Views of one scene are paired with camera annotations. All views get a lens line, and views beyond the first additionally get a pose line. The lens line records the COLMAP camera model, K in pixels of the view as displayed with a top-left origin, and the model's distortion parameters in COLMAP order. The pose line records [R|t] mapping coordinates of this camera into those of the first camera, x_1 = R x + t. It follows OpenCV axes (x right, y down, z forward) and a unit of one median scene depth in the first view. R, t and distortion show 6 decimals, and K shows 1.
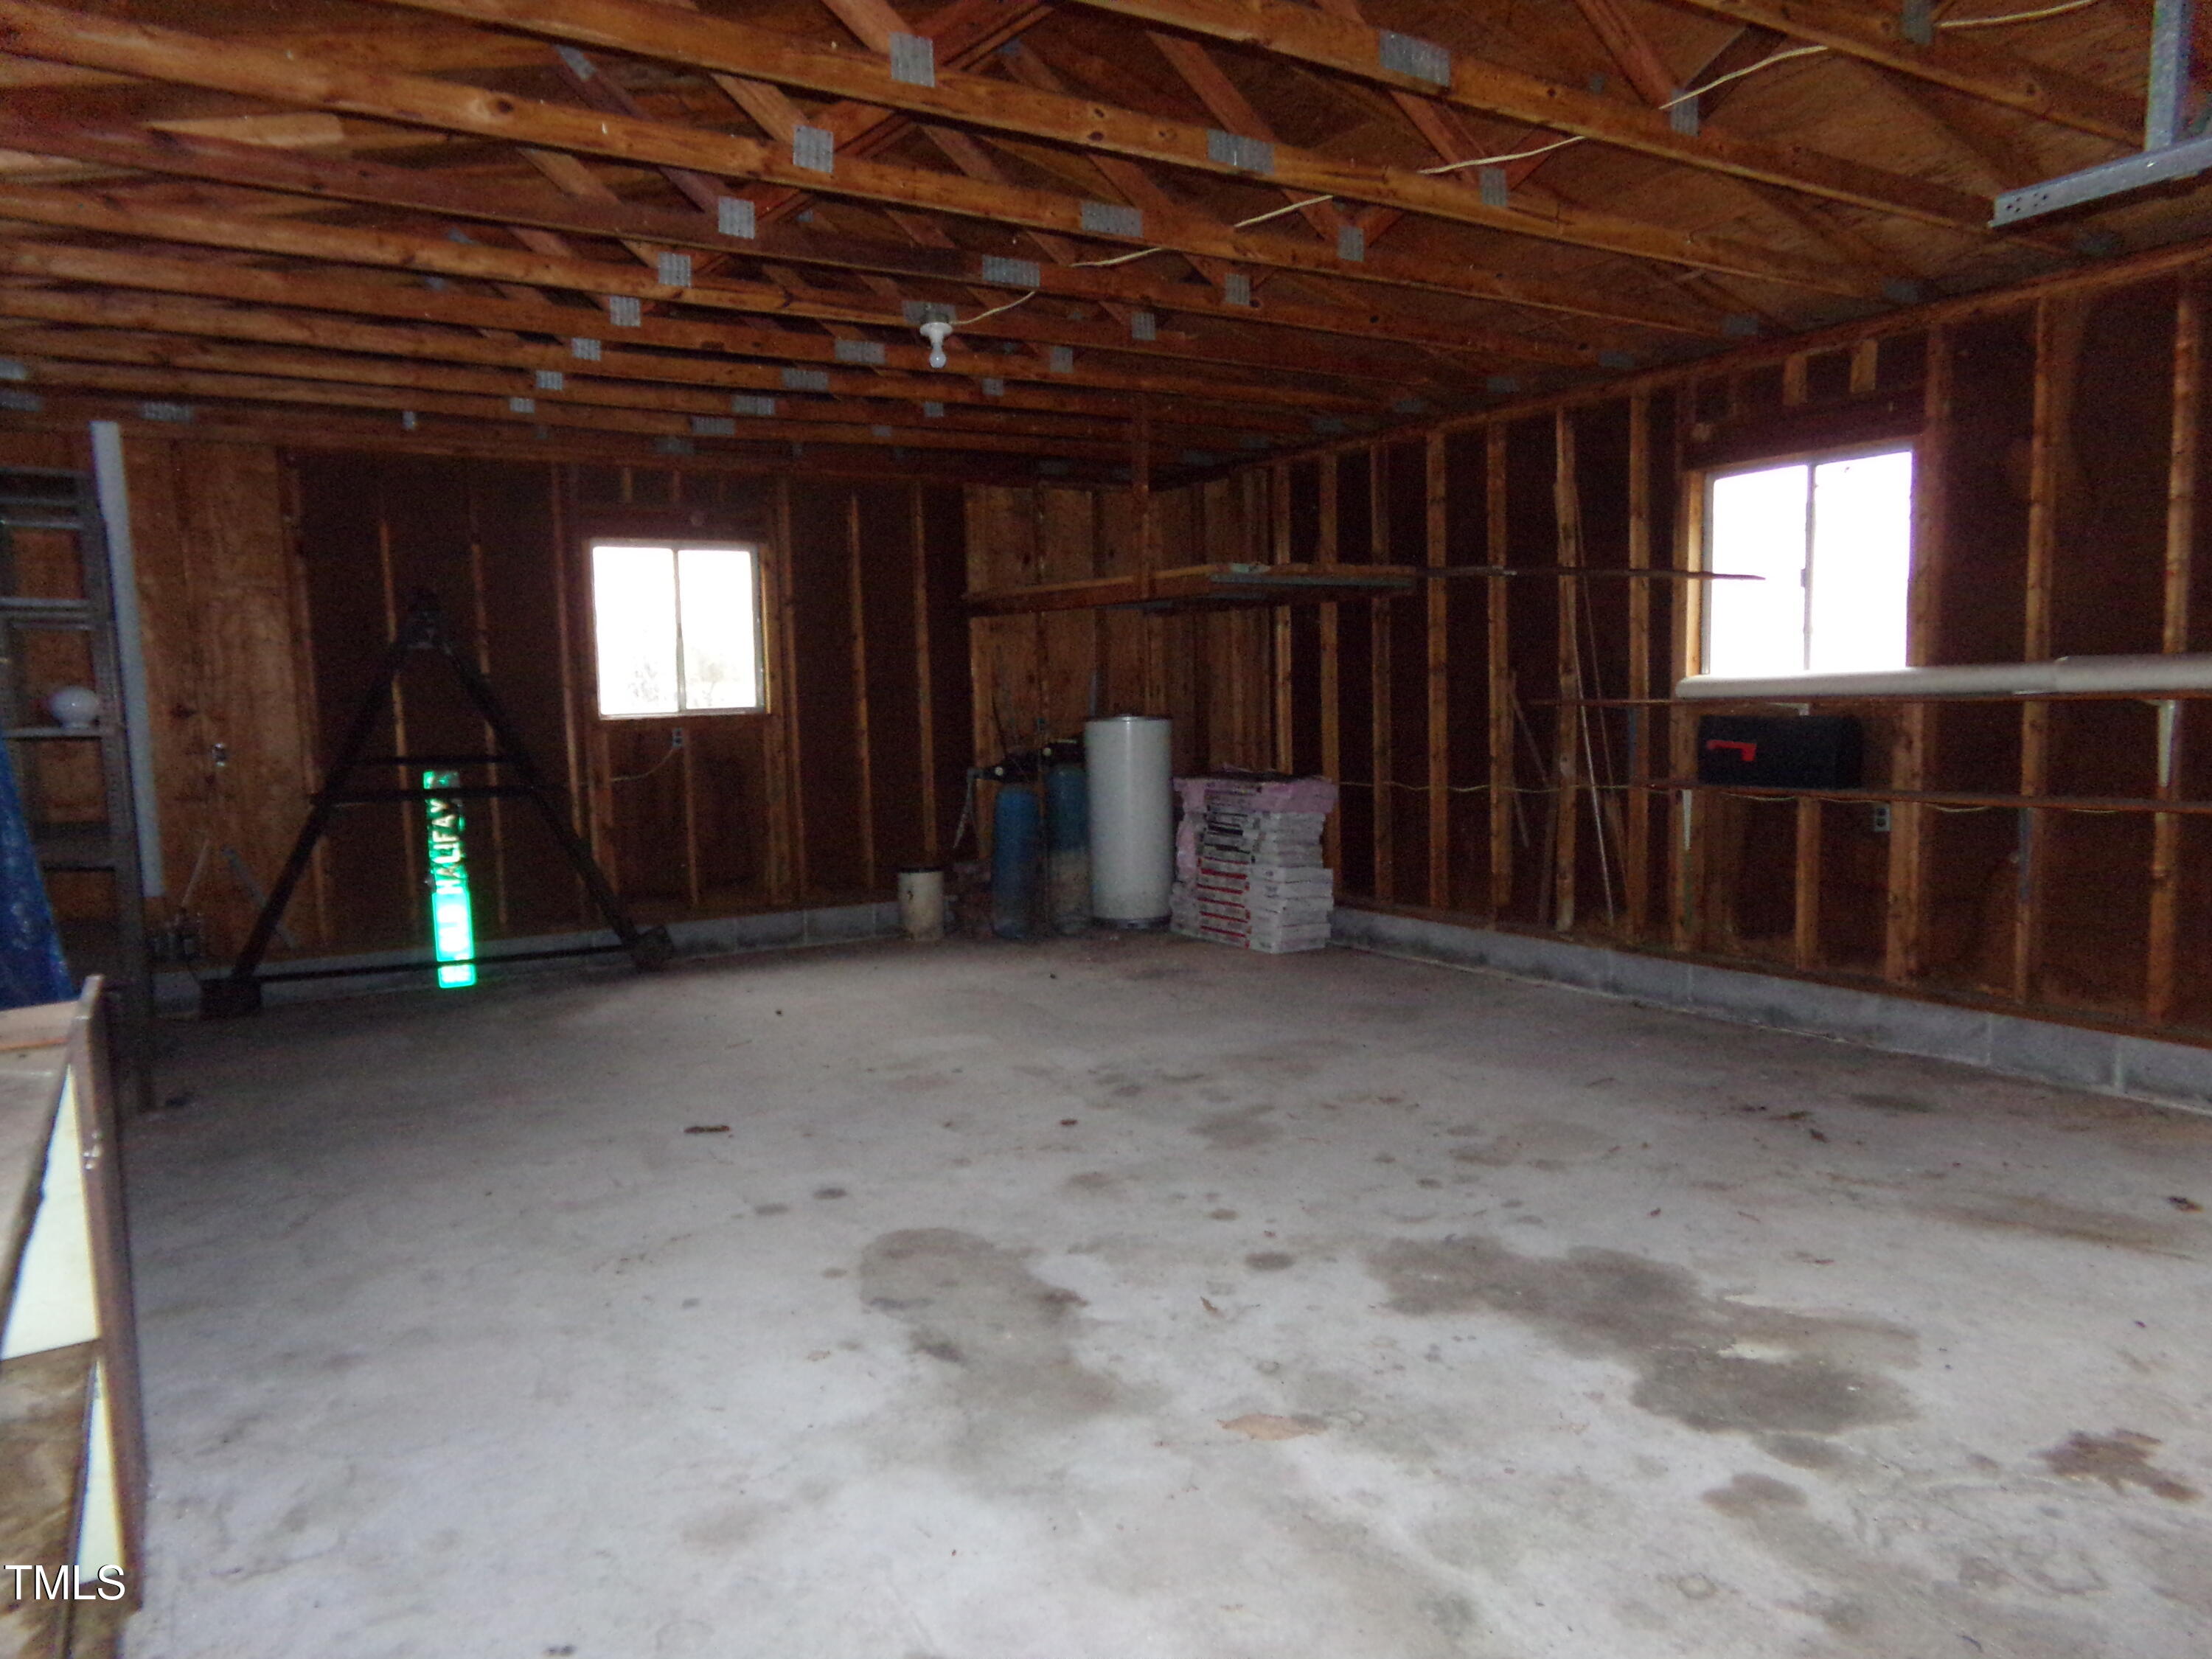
lens RADIAL K [[1524.6, 0, 1094.9], [0, 1524.6, 842.6], [0, 0, 1]] dist [-0.013022, 0.012590]
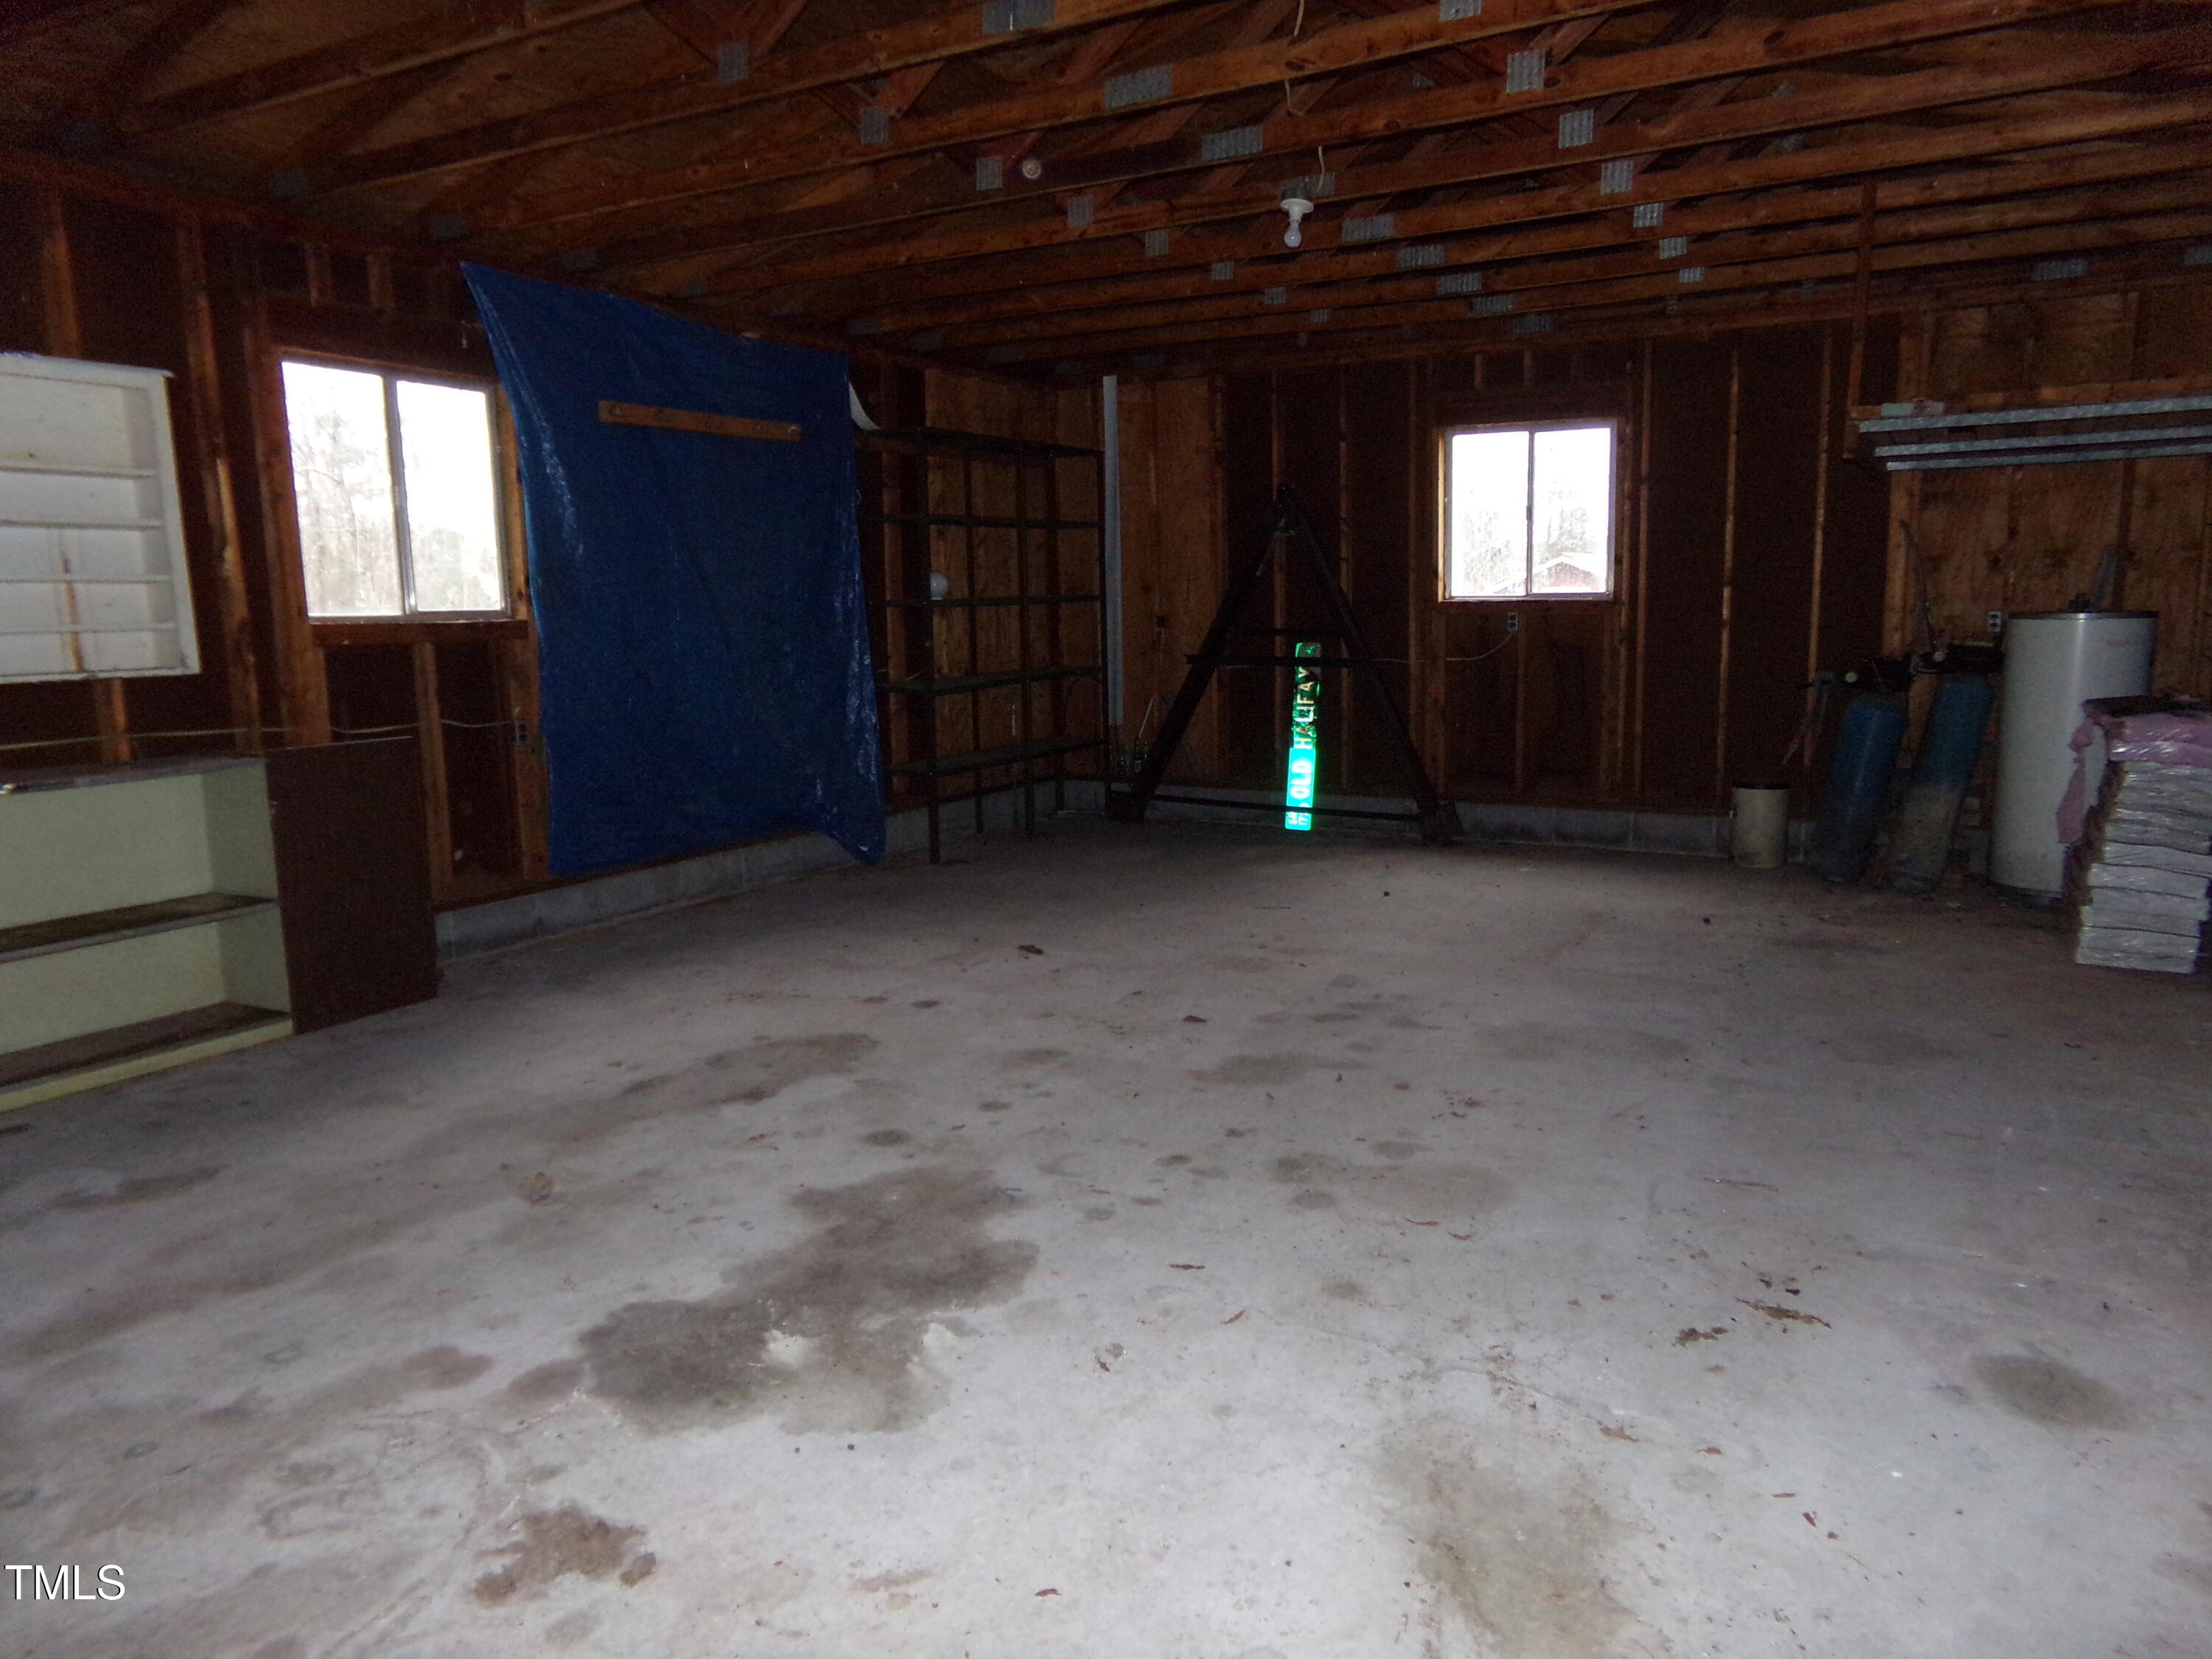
lens RADIAL K [[1524.6, 0, 1097.4], [0, 1524.6, 819.8], [0, 0, 1]] dist [-0.013022, 0.012590]
pose [[0.486409, 0.144858, -0.861639, 0.895279], [-0.084729, 0.989333, 0.118495, -0.066446], [0.869613, 0.015369, 0.493495, 0.512060]]
